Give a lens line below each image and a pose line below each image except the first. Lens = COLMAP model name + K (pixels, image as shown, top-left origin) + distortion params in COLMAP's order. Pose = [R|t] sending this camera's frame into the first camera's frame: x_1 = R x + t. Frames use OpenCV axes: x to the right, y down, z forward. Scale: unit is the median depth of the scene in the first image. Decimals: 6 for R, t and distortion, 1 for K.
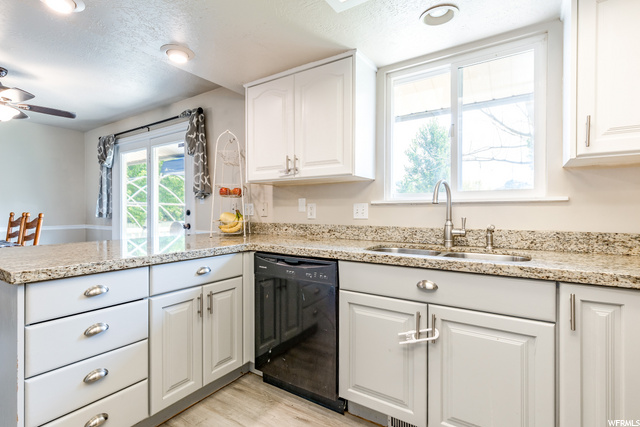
lens RADIAL K [[308.4, 0, 320.4], [0, 308.4, 206.2], [0, 0, 1]] dist [0.000955, 0.000003]
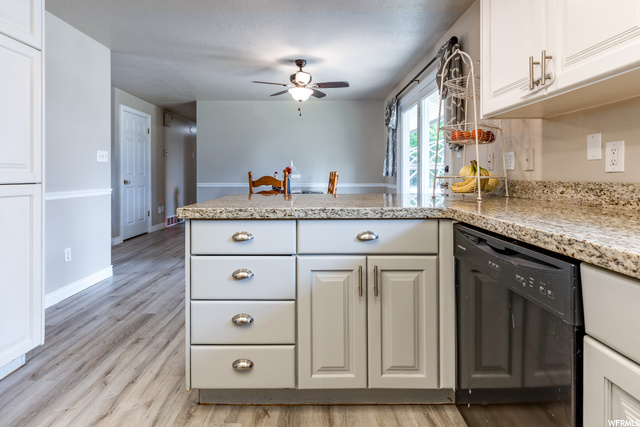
lens RADIAL K [[322.3, 0, 312.3], [0, 322.3, 174.0], [0, 0, 1]] dist [0.003288, 0.000608]
pose [[0.541084, -0.005998, -0.840947, 0.188117], [0.017656, 0.999835, 0.004229, 0.042351], [0.840783, -0.017136, 0.541100, 0.394243]]
